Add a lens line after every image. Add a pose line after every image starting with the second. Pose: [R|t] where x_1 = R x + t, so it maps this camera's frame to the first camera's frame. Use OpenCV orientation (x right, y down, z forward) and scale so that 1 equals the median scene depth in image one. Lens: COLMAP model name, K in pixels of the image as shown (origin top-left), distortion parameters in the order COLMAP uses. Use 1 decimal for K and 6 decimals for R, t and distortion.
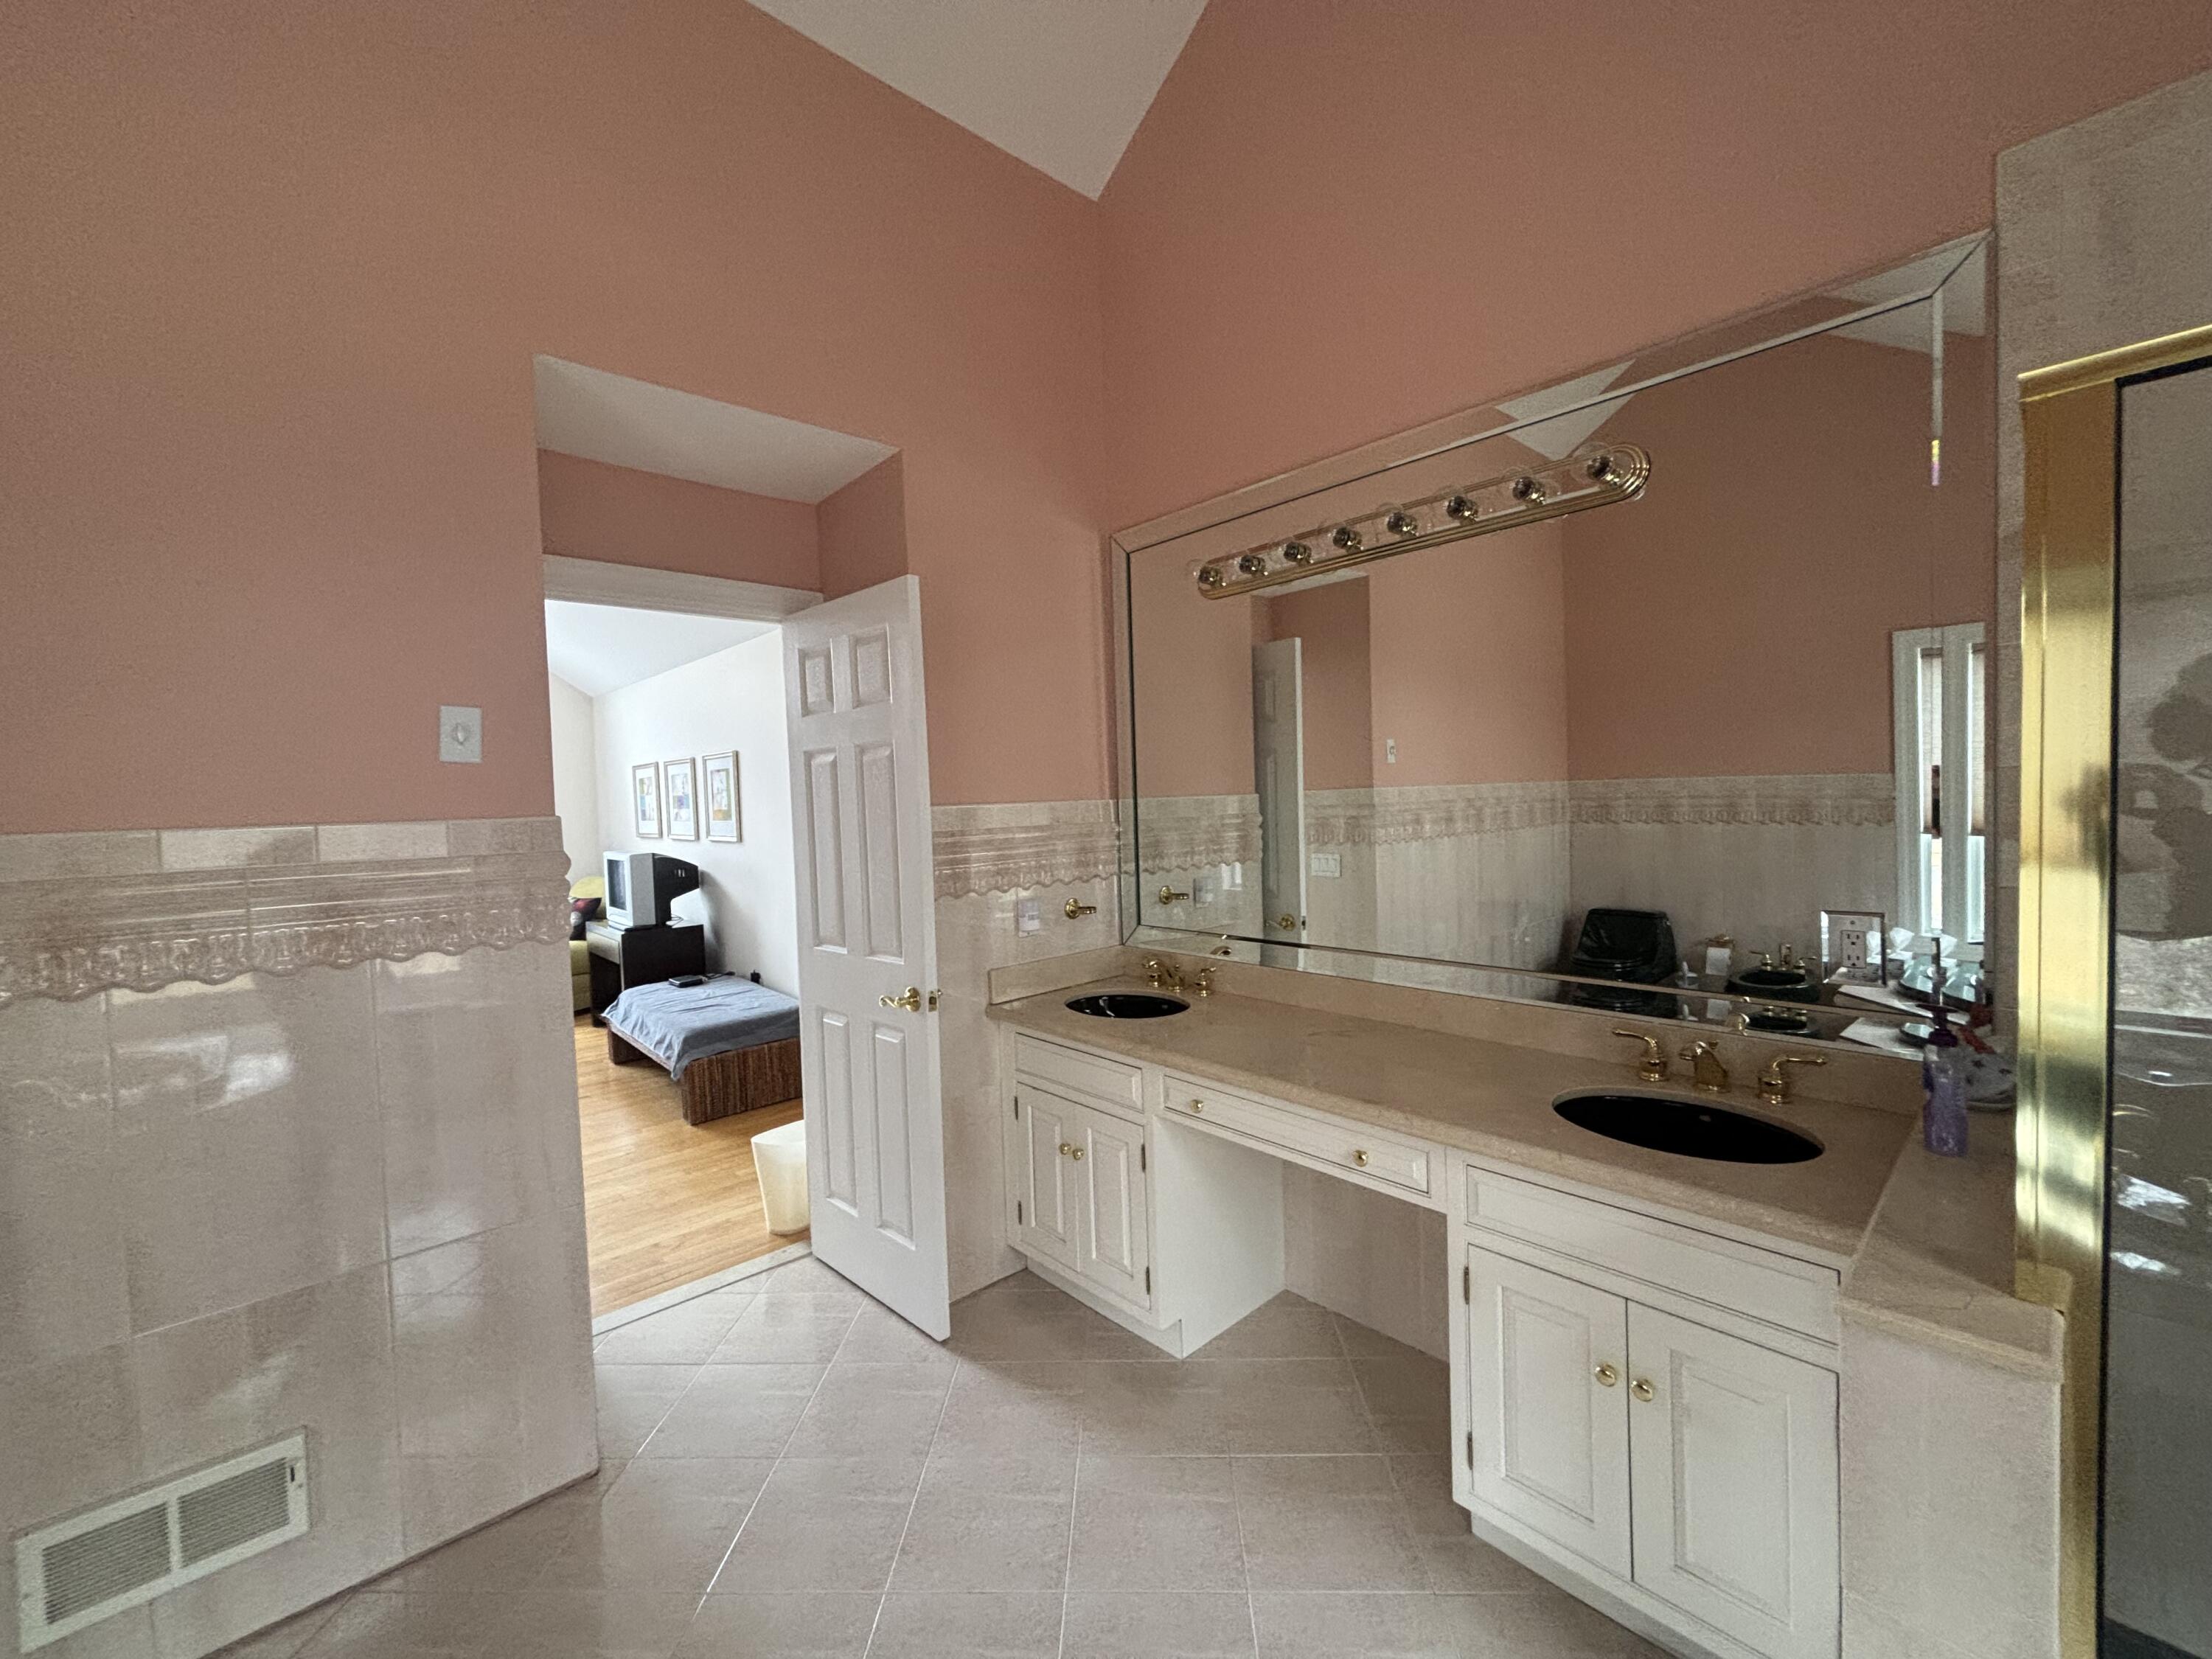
lens RADIAL K [[890.5, 0, 1108.5], [0, 890.5, 824.9], [0, 0, 1]] dist [0.002520, -0.000486]
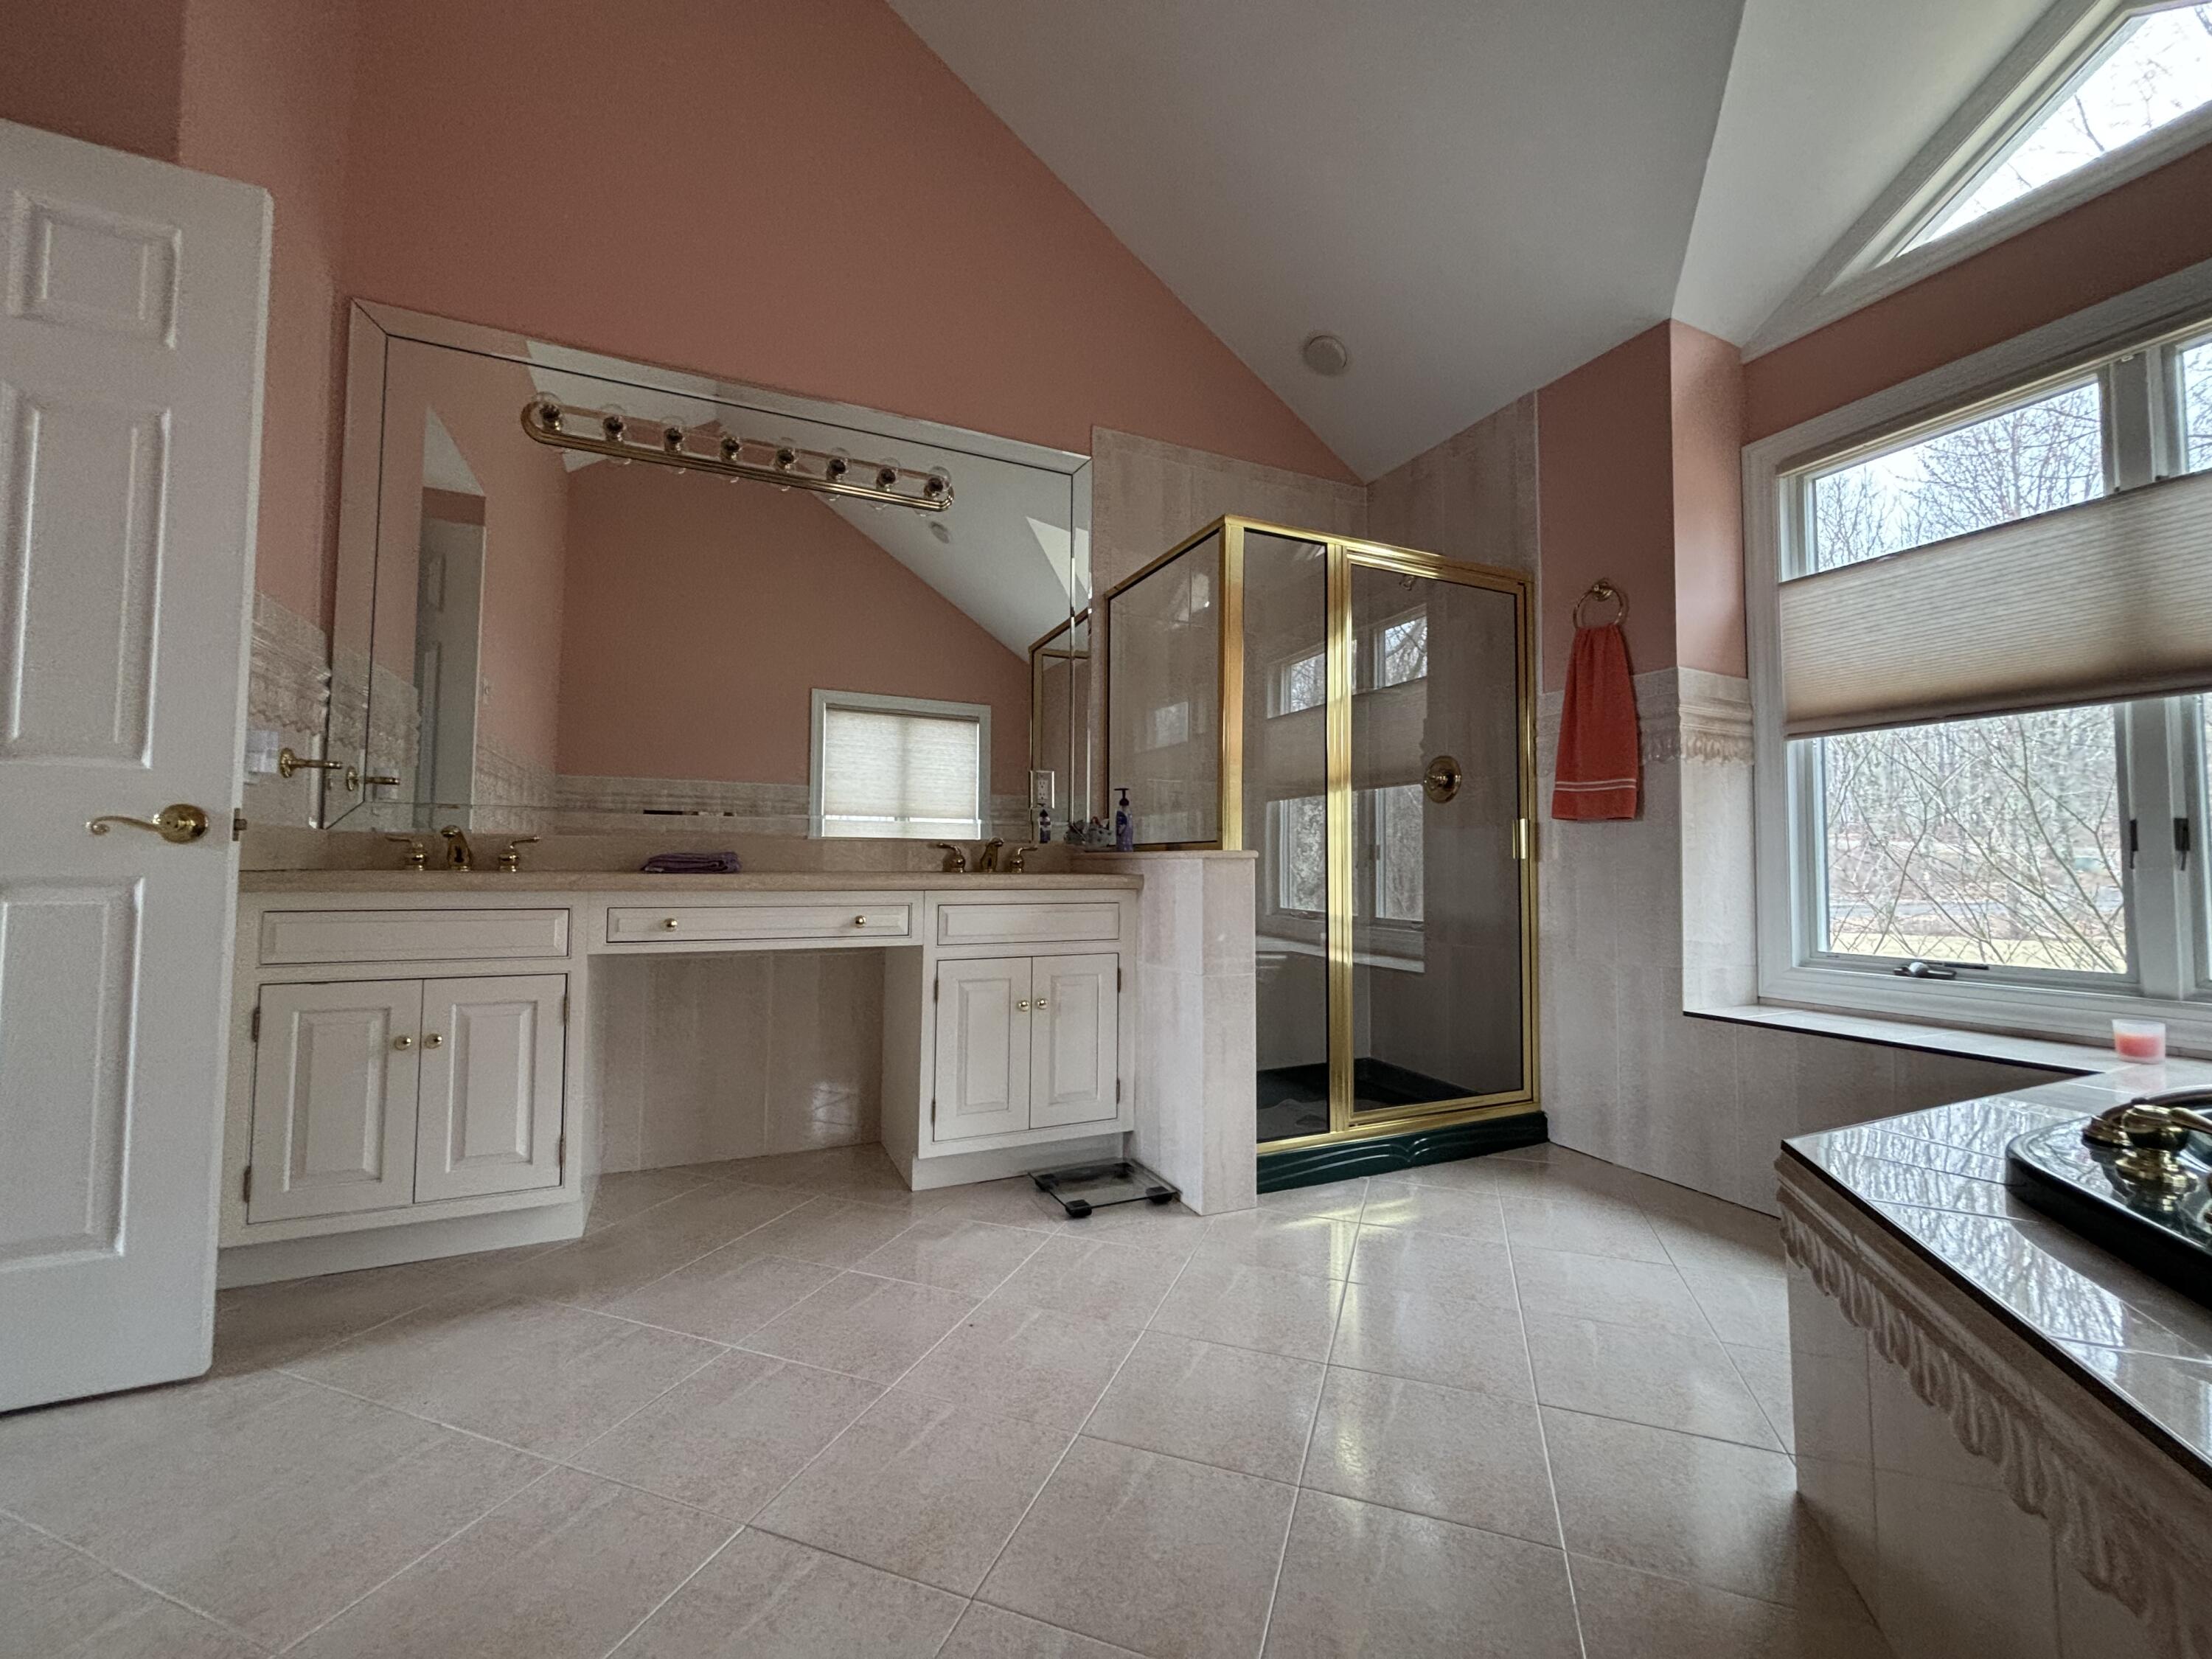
lens RADIAL K [[890.5, 0, 1108.5], [0, 890.5, 824.9], [0, 0, 1]] dist [0.002520, -0.000486]
pose [[0.309241, 0.077993, 0.947780, -0.626179], [0.017169, 0.996011, -0.087564, 0.268384], [-0.950829, 0.043351, 0.306669, 0.199046]]
